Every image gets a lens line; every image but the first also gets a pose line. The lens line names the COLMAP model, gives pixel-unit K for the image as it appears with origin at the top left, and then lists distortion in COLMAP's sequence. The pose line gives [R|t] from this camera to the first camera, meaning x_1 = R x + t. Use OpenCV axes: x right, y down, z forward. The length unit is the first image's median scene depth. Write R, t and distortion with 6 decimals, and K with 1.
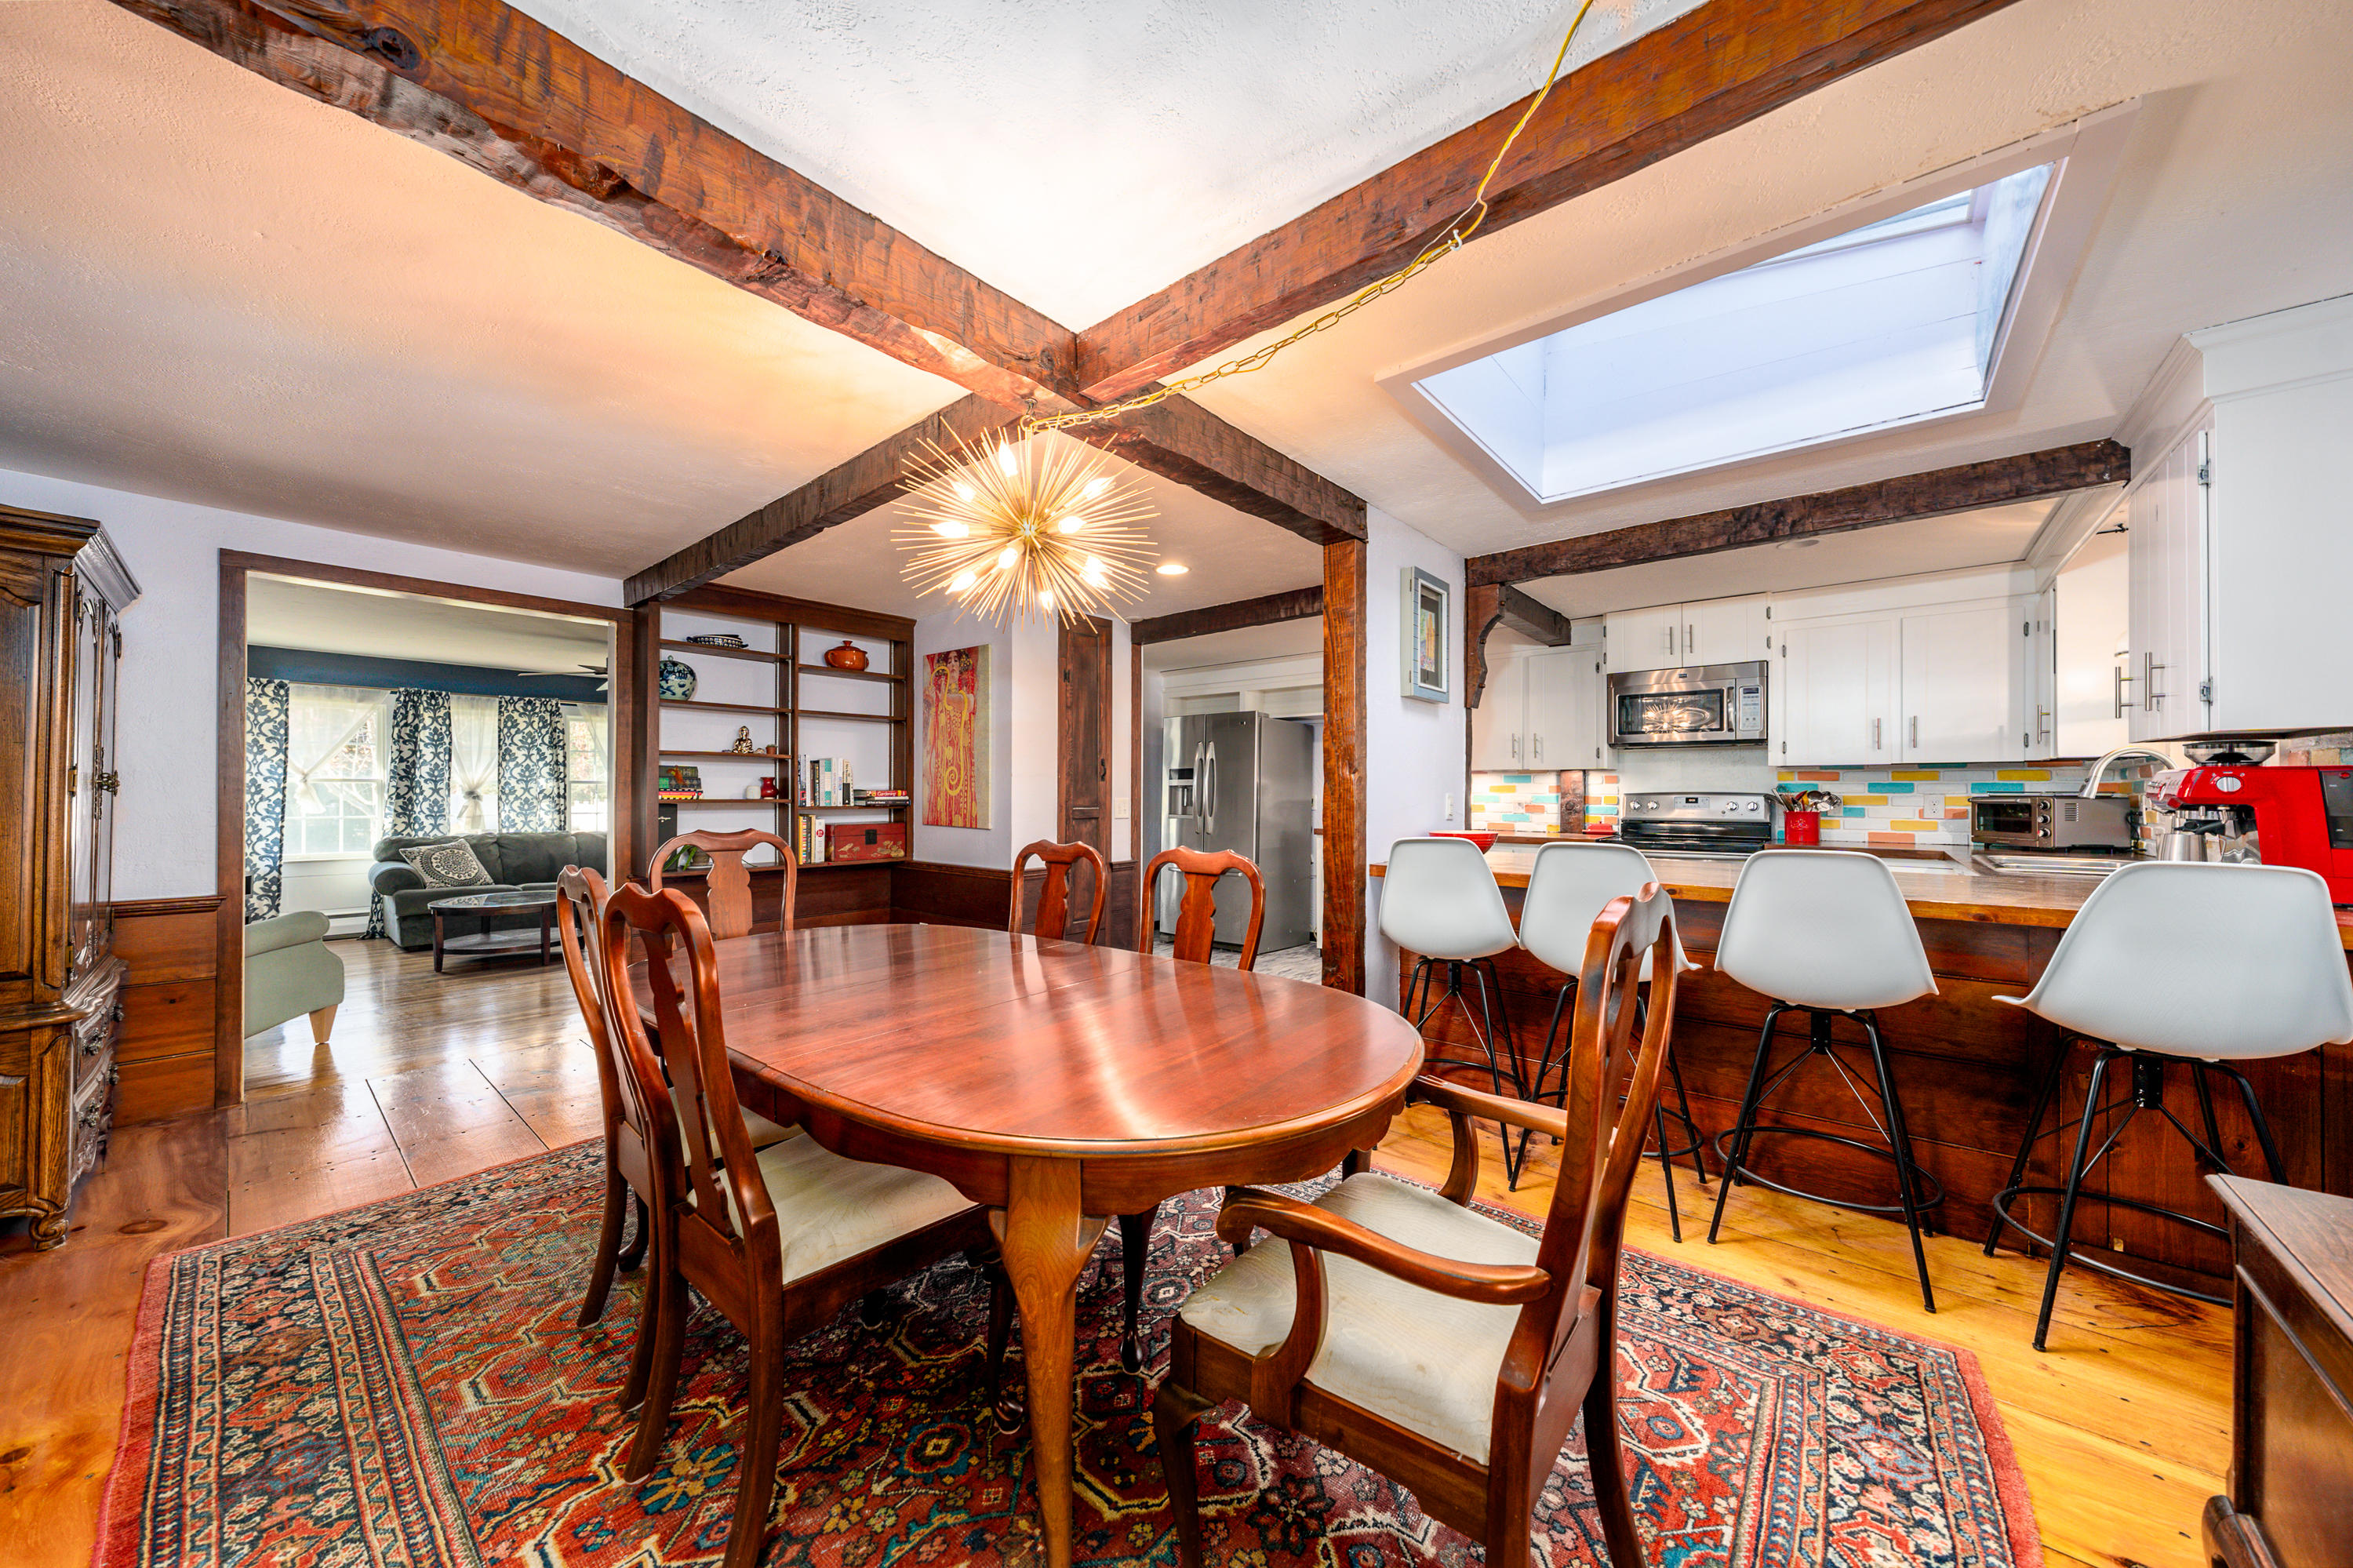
lens RADIAL K [[831.2, 0, 1172.5], [0, 831.2, 787.3], [0, 0, 1]] dist [-0.003519, 0.000029]
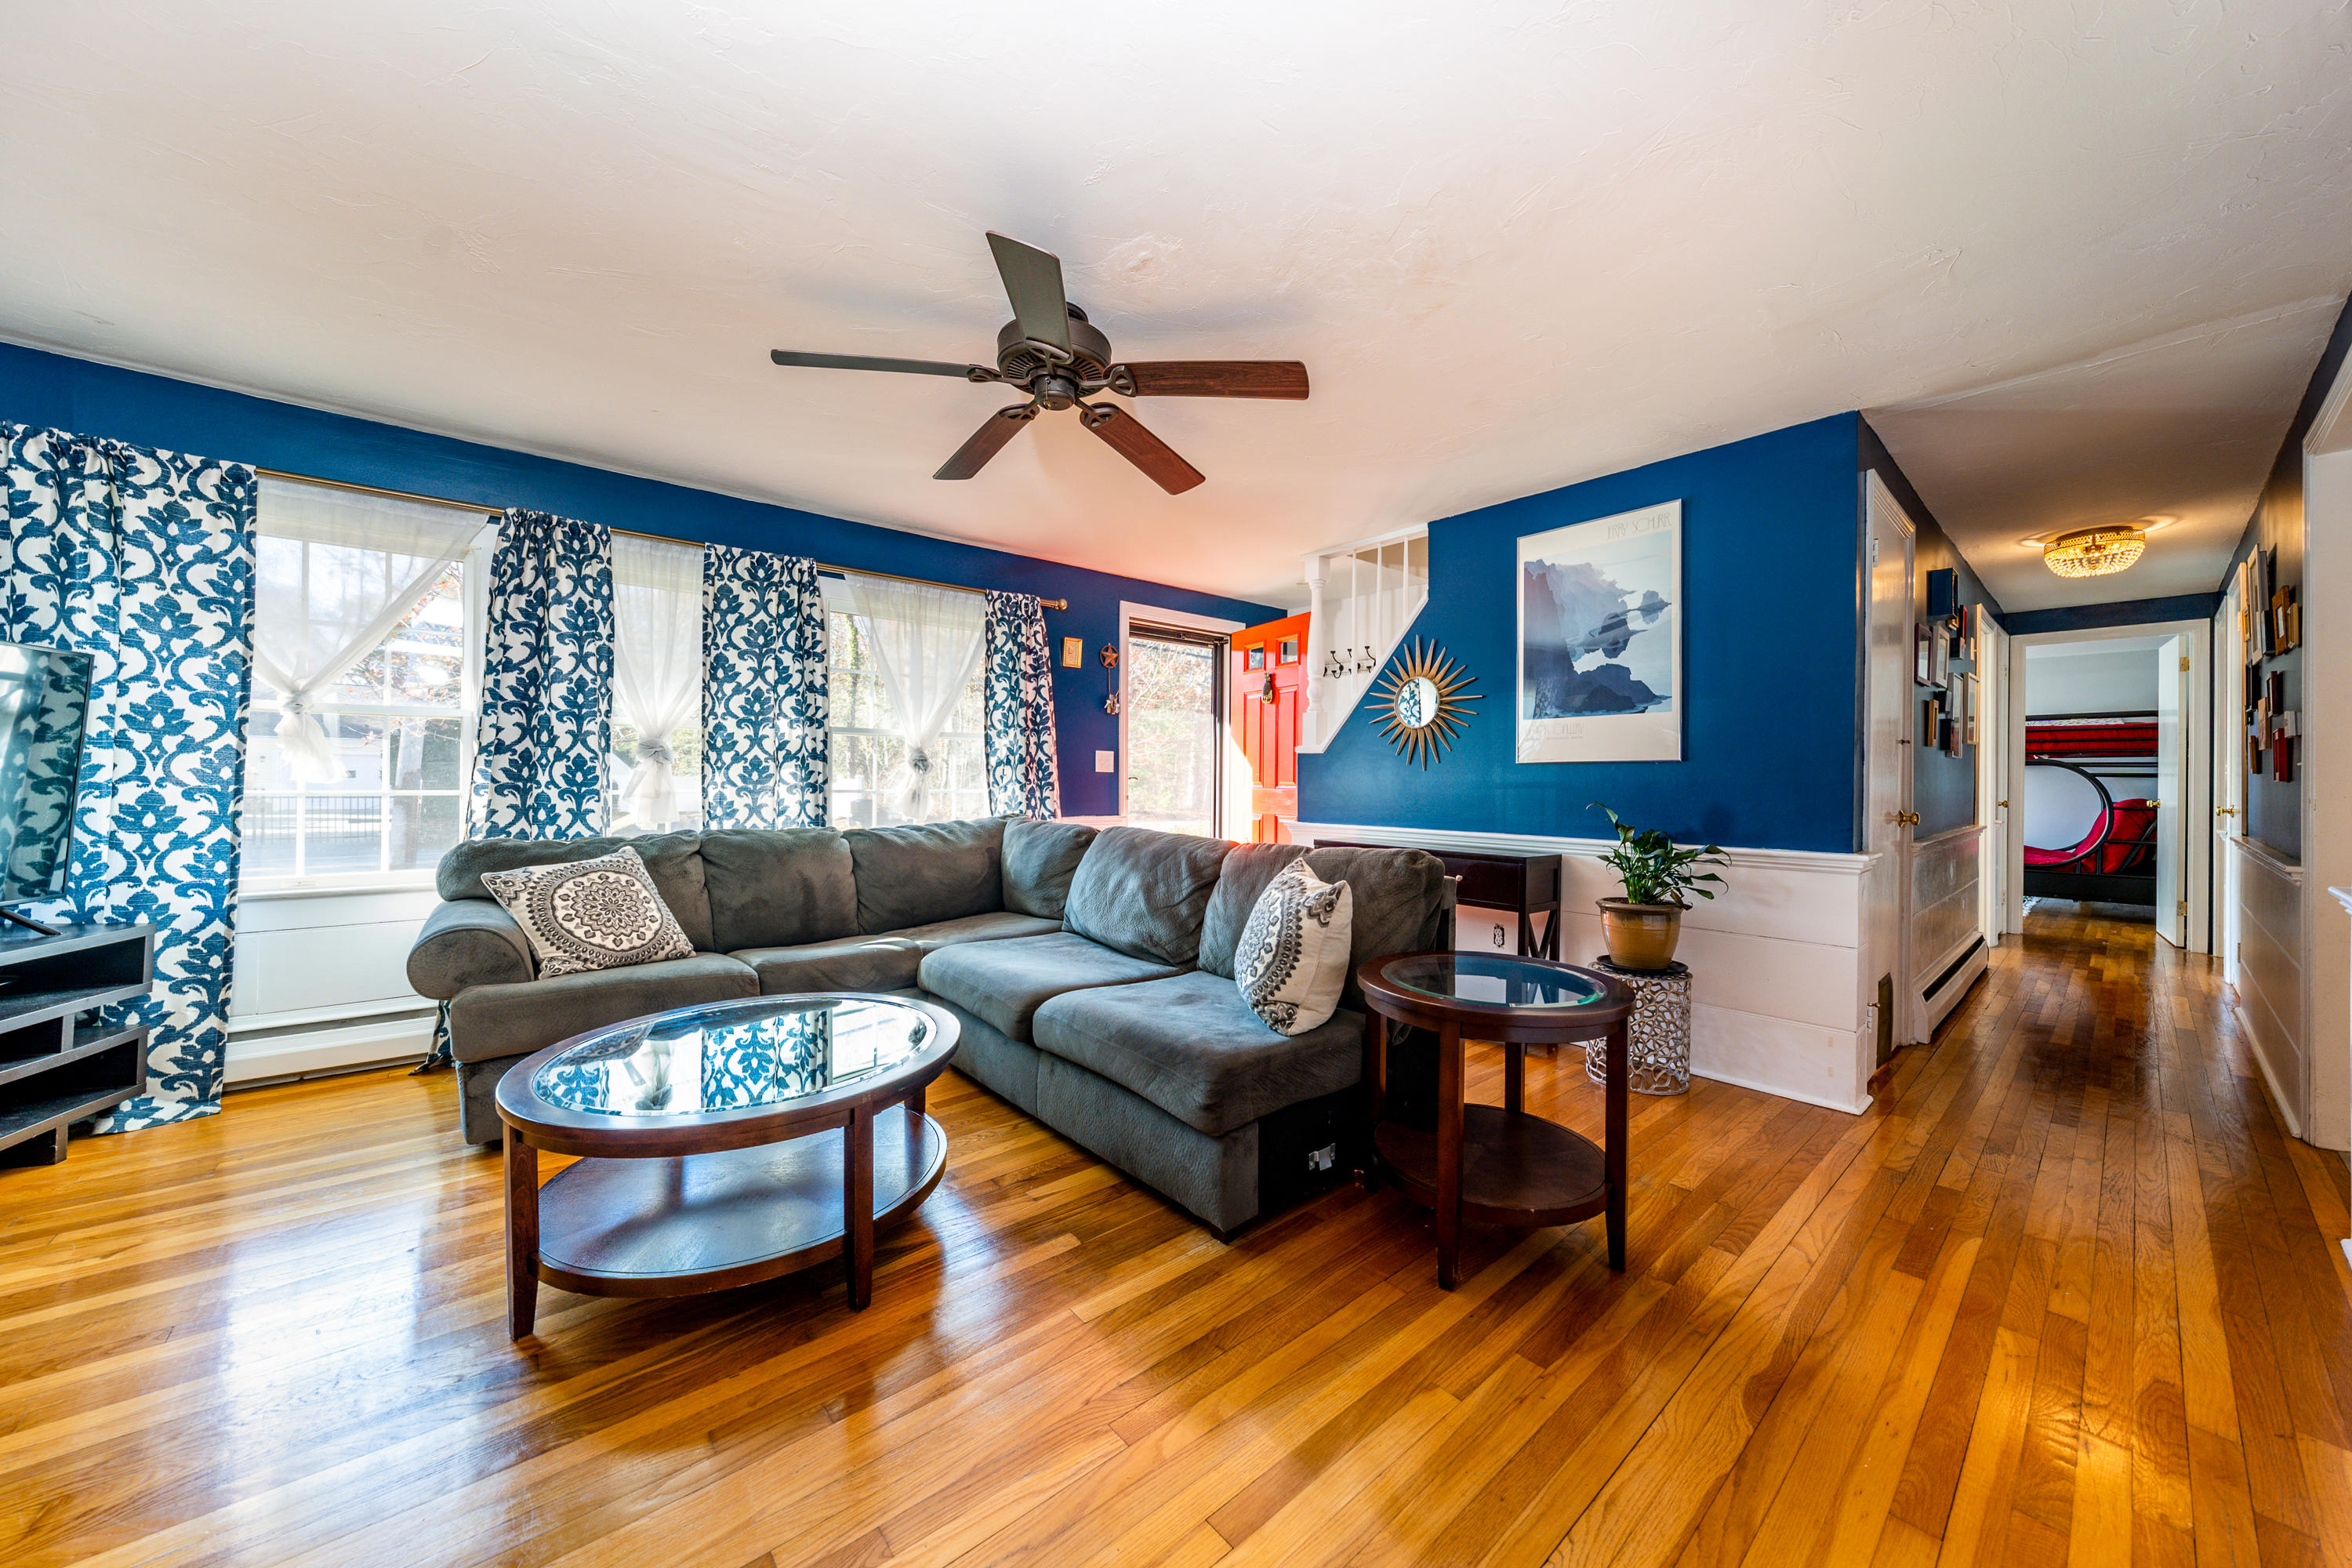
lens RADIAL K [[830.8, 0, 1184.8], [0, 830.8, 782.8], [0, 0, 1]] dist [-0.003519, 0.000029]
pose [[0.987204, 0.014548, -0.158796, -0.489222], [-0.012165, 0.999798, 0.015972, 0.017842], [0.158996, -0.013836, 0.987182, 0.604511]]
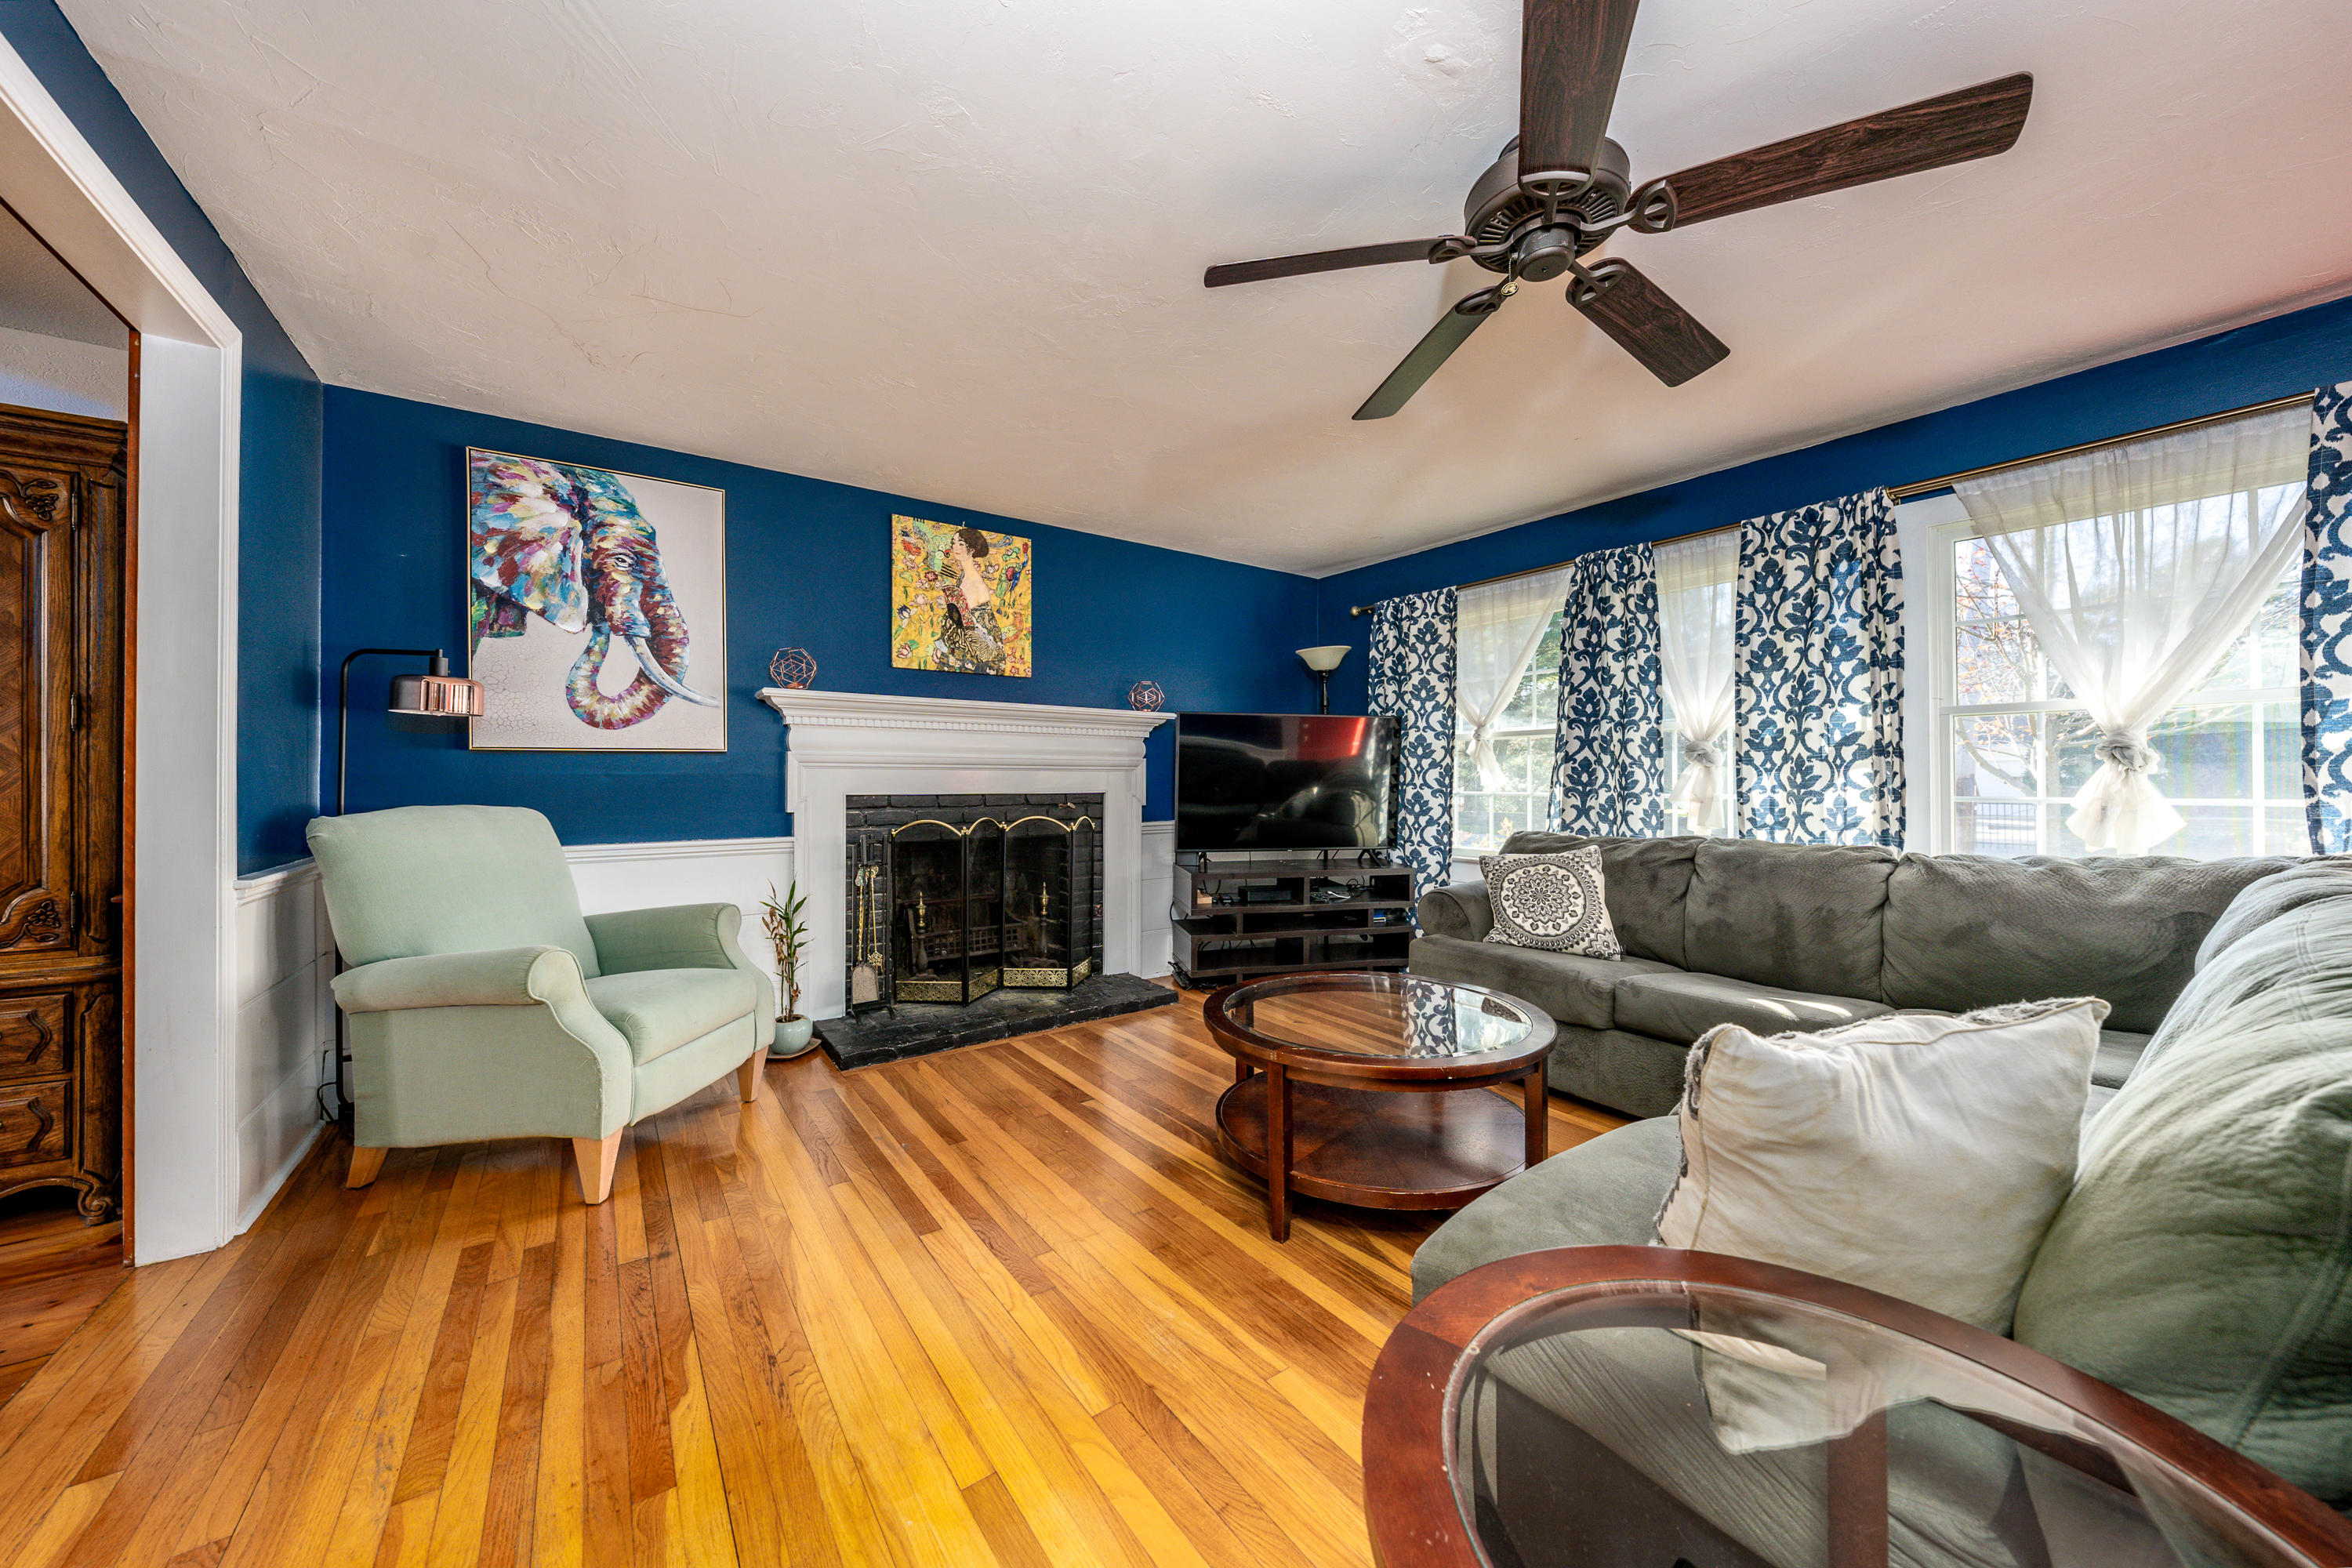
lens RADIAL K [[830.8, 0, 1165.8], [0, 830.8, 769.6], [0, 0, 1]] dist [-0.003519, 0.000029]
pose [[-0.270333, -0.006247, -0.962747, -0.334647], [0.014855, 0.999833, -0.010659, 0.020236], [0.962652, -0.017183, -0.270195, 0.874829]]
